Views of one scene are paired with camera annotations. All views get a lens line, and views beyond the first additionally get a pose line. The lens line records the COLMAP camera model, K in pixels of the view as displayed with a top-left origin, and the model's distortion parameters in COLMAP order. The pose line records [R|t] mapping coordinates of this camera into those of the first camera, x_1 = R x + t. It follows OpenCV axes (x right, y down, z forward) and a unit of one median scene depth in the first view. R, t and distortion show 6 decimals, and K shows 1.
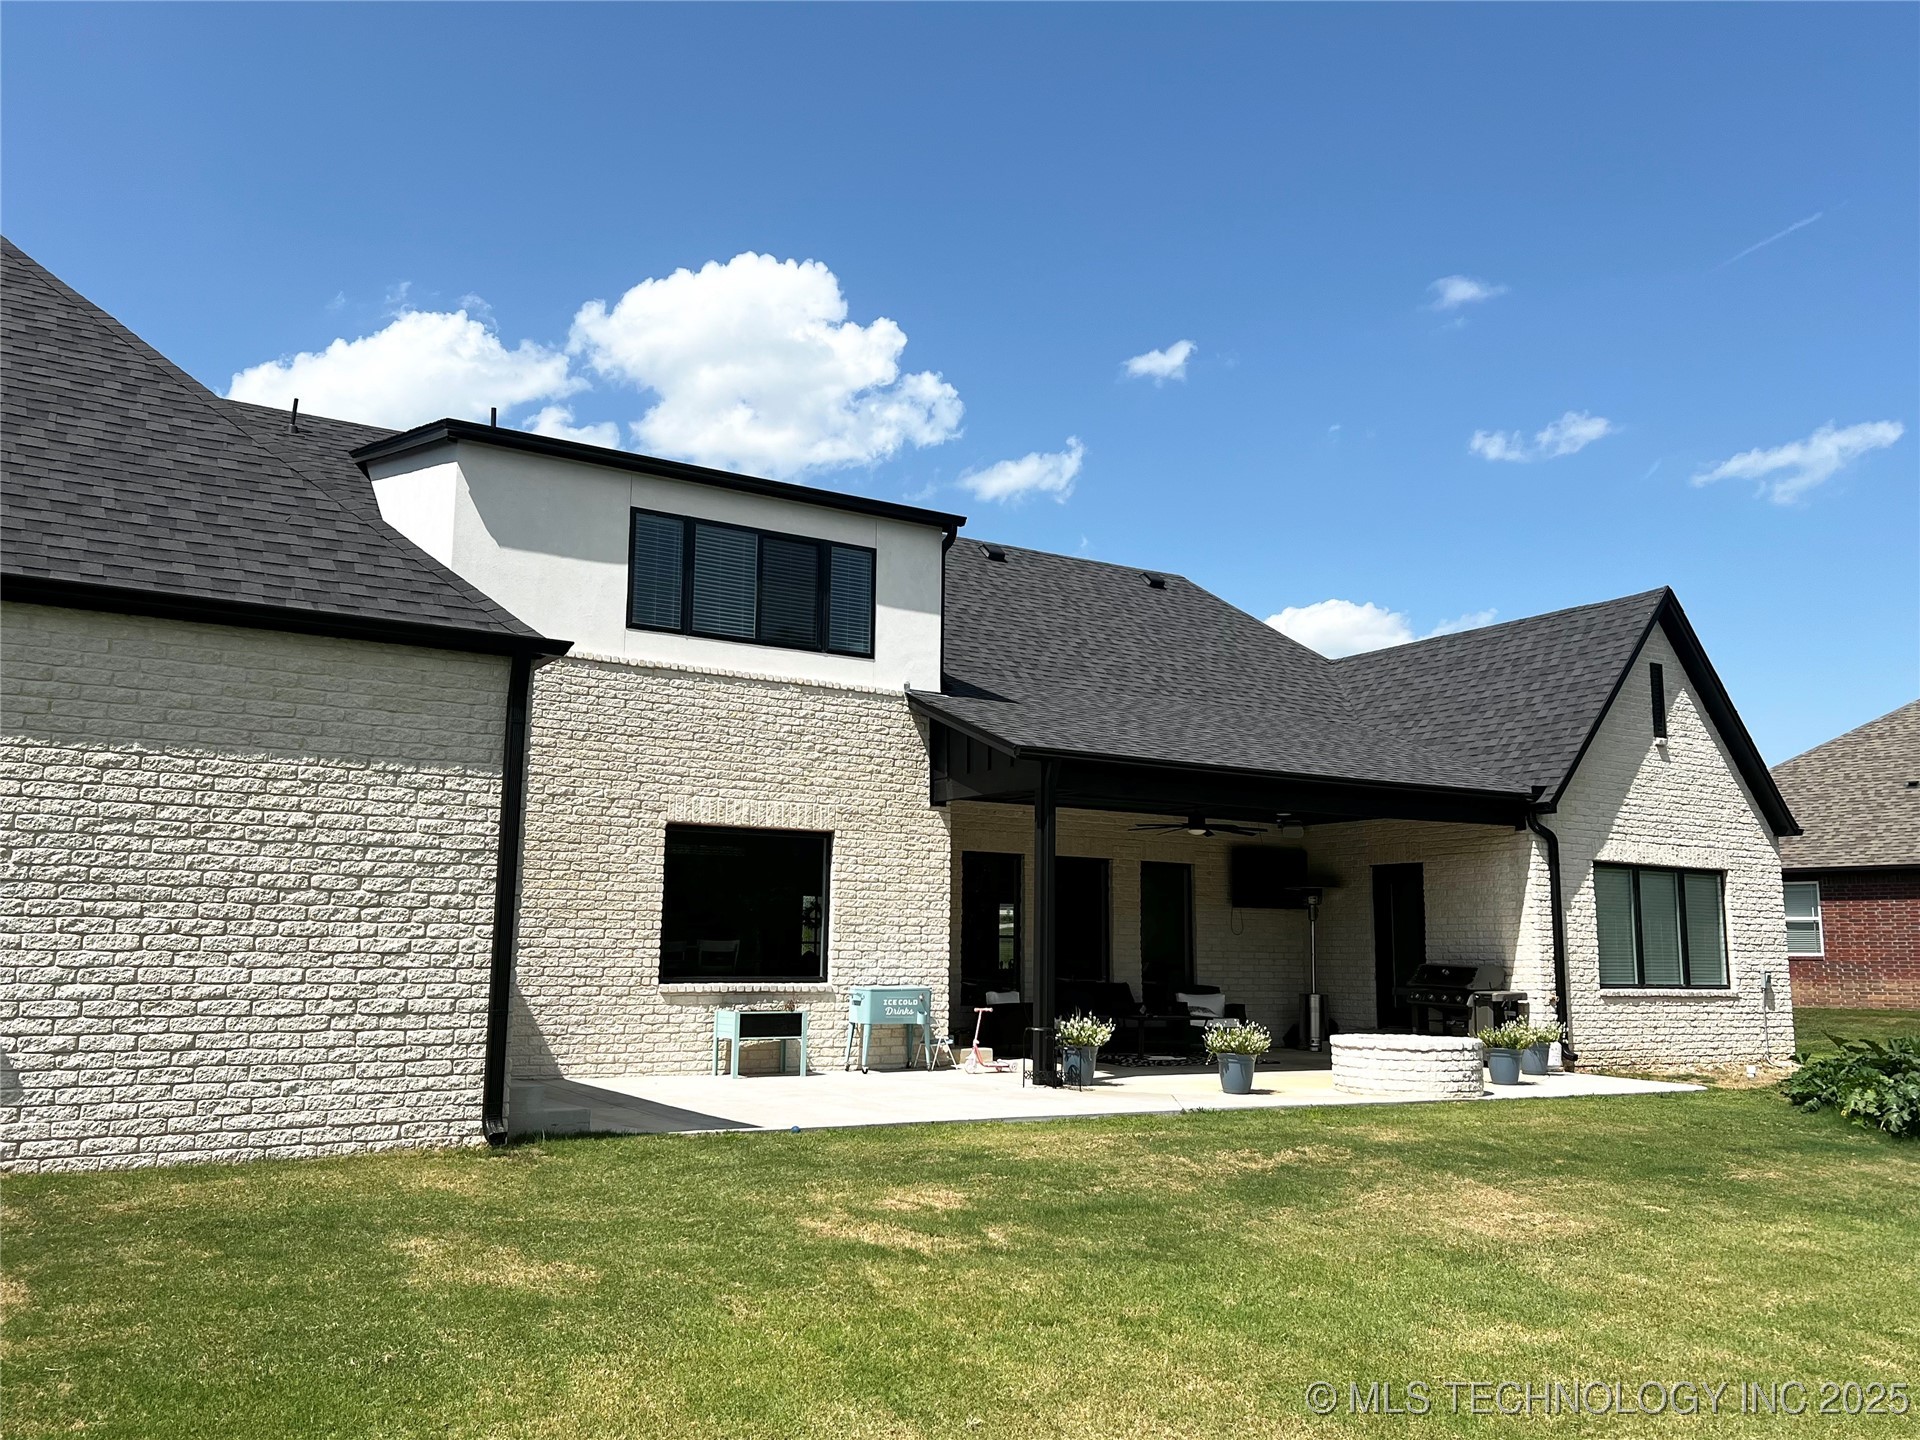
lens RADIAL K [[1564.9, 0, 974.3], [0, 1564.9, 728.0], [0, 0, 1]] dist [0.077459, -0.084175]
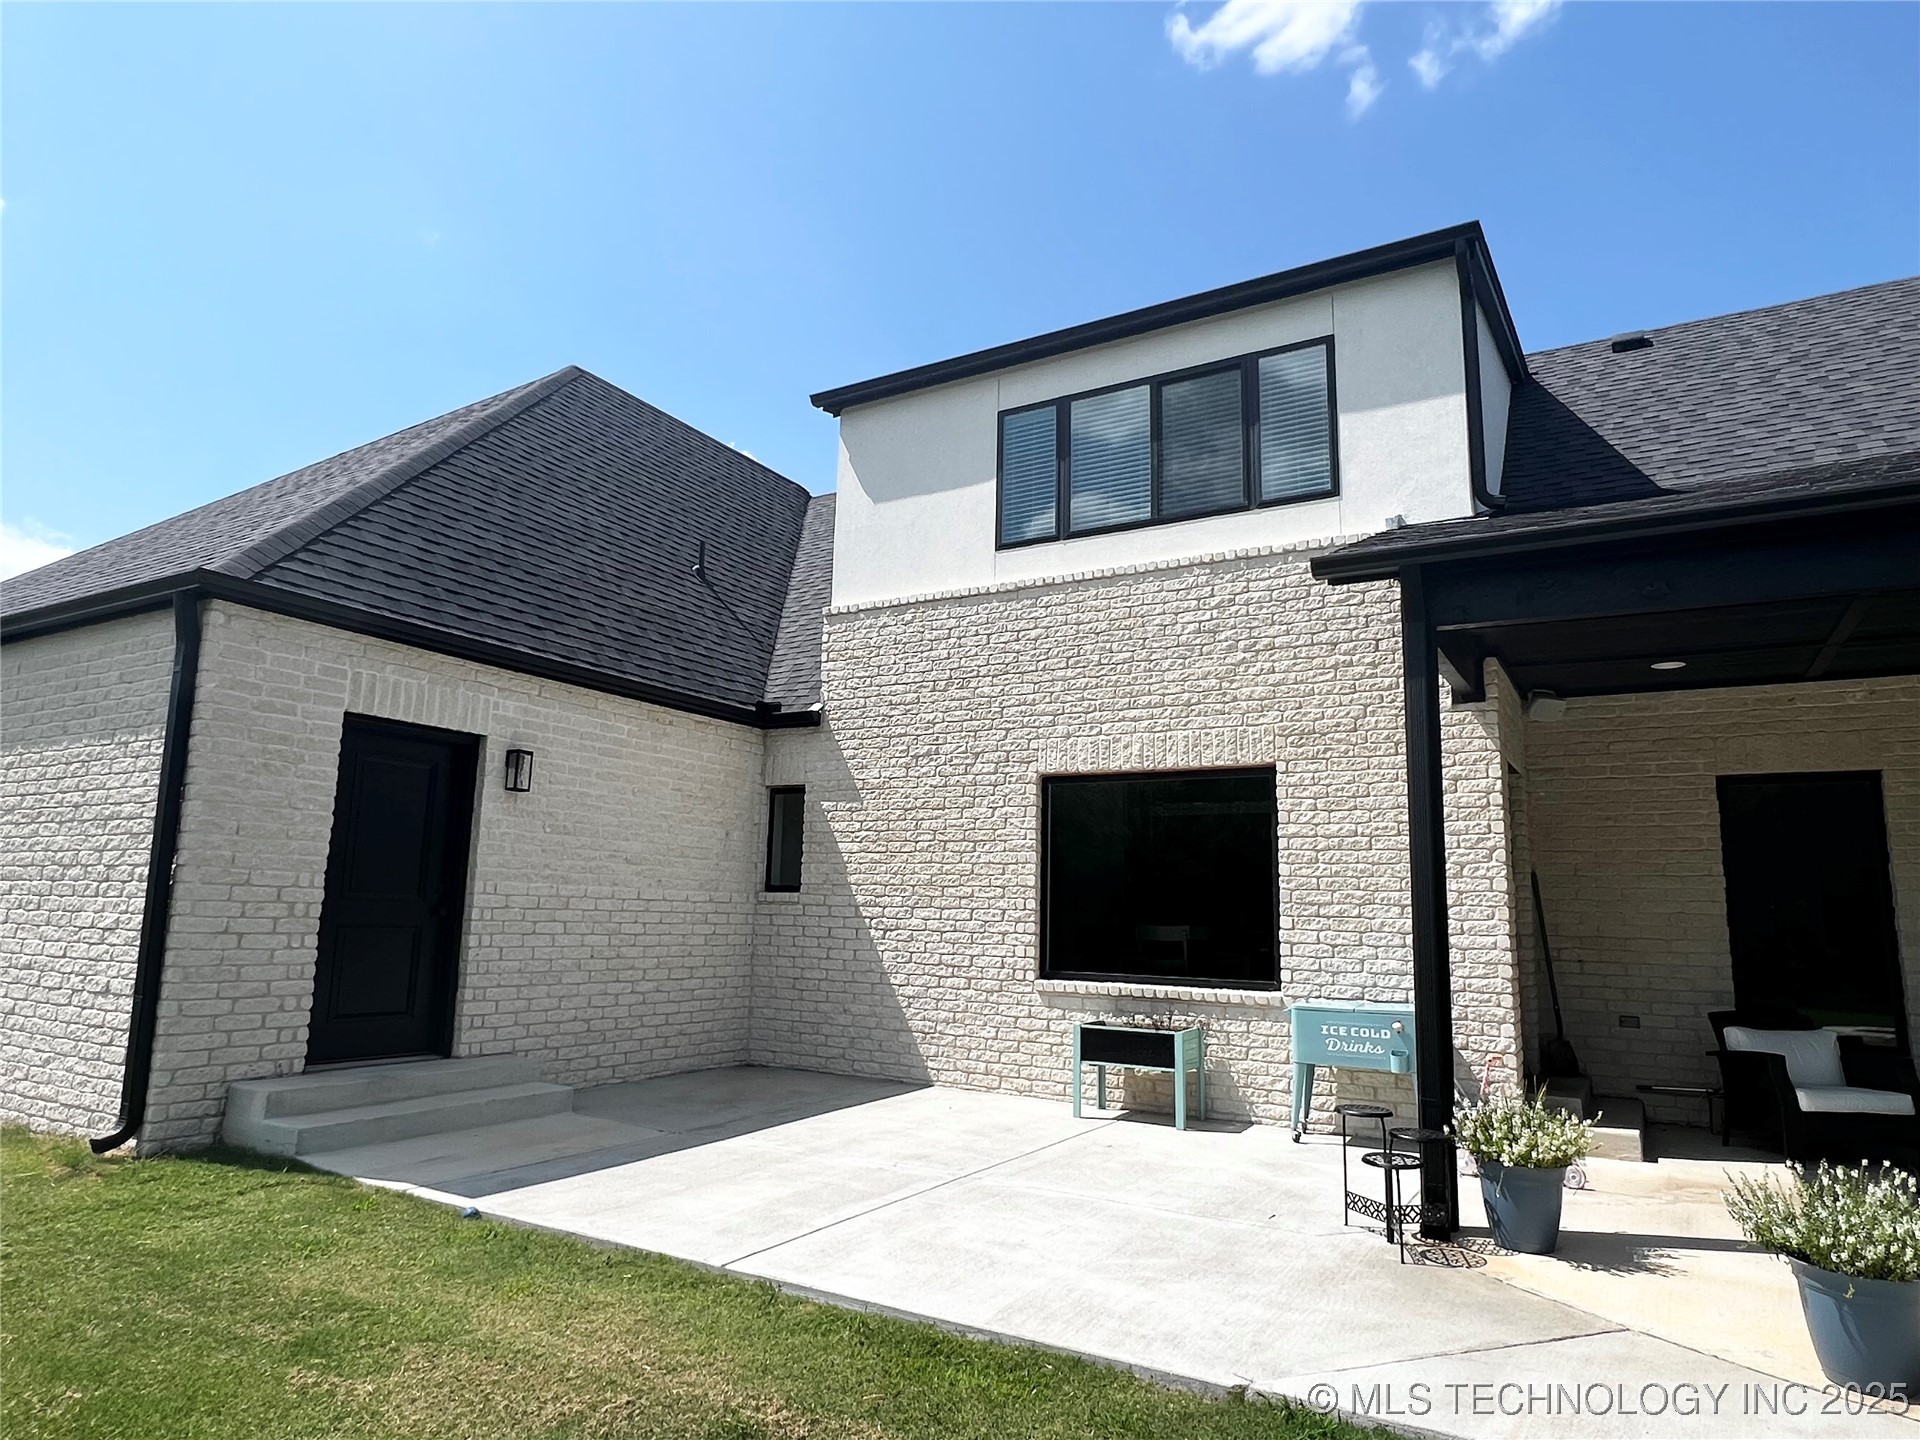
lens RADIAL K [[1165.9, 0, 945.7], [0, 1165.9, 720.9], [0, 0, 1]] dist [-0.002520, -0.002323]
pose [[0.451076, -0.147914, -0.880143, 0.274727], [0.112041, 0.987754, -0.108578, 0.082504], [0.885425, -0.049635, 0.462125, 0.616956]]
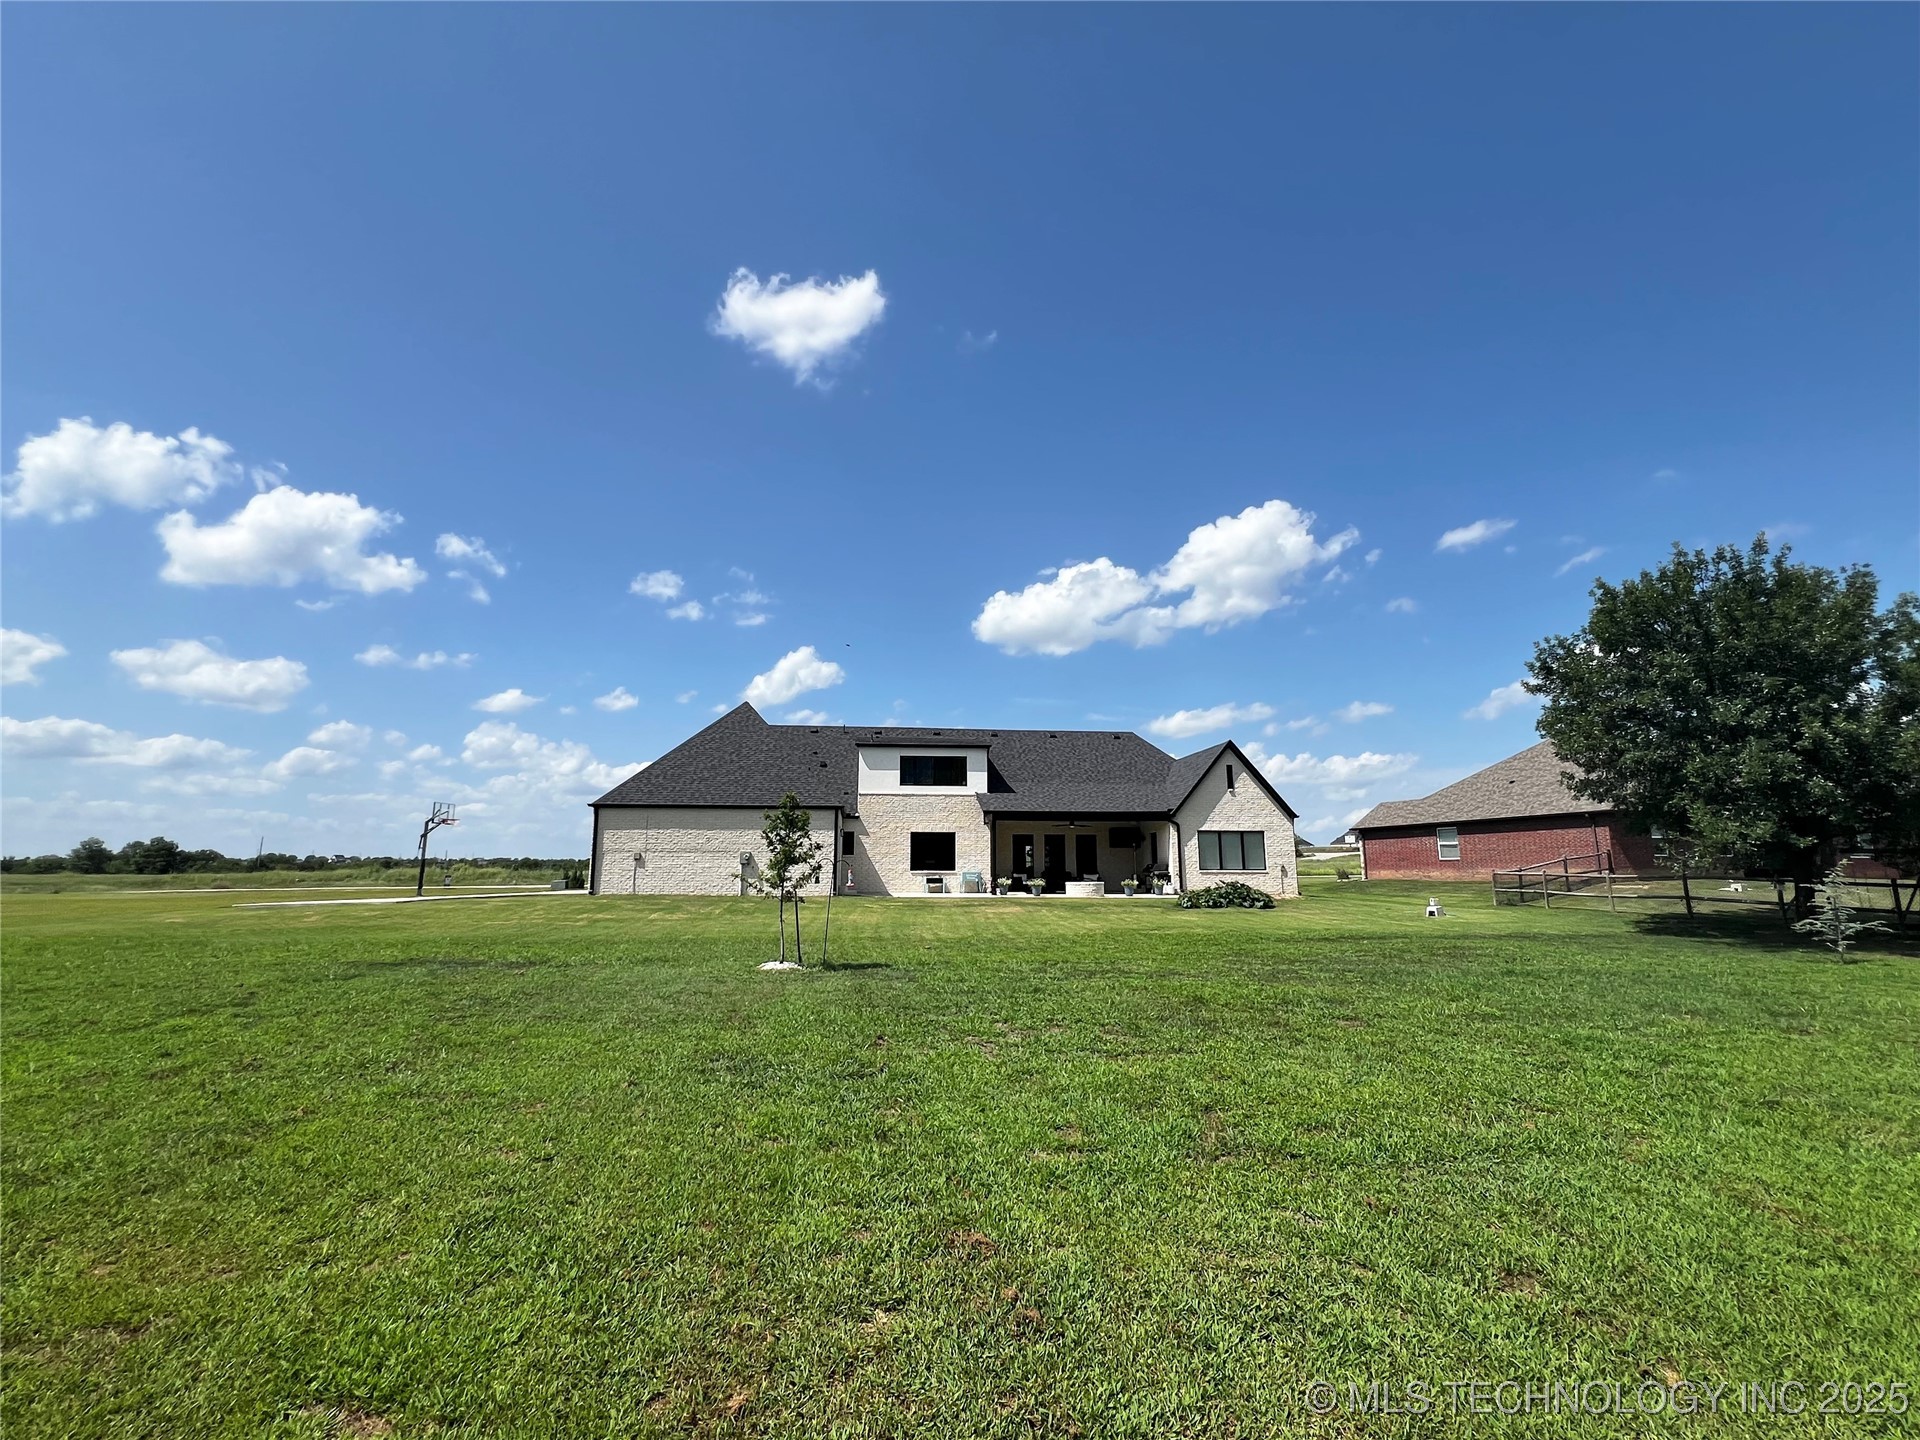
lens RADIAL K [[858.0, 0, 964.7], [0, 858.0, 716.4], [0, 0, 1]] dist [-0.003535, 0.001149]
pose [[0.896543, -0.090115, -0.433694, 0.846334], [0.074217, 0.995807, -0.053490, -0.101014], [0.436695, 0.015768, 0.899471, -0.882036]]
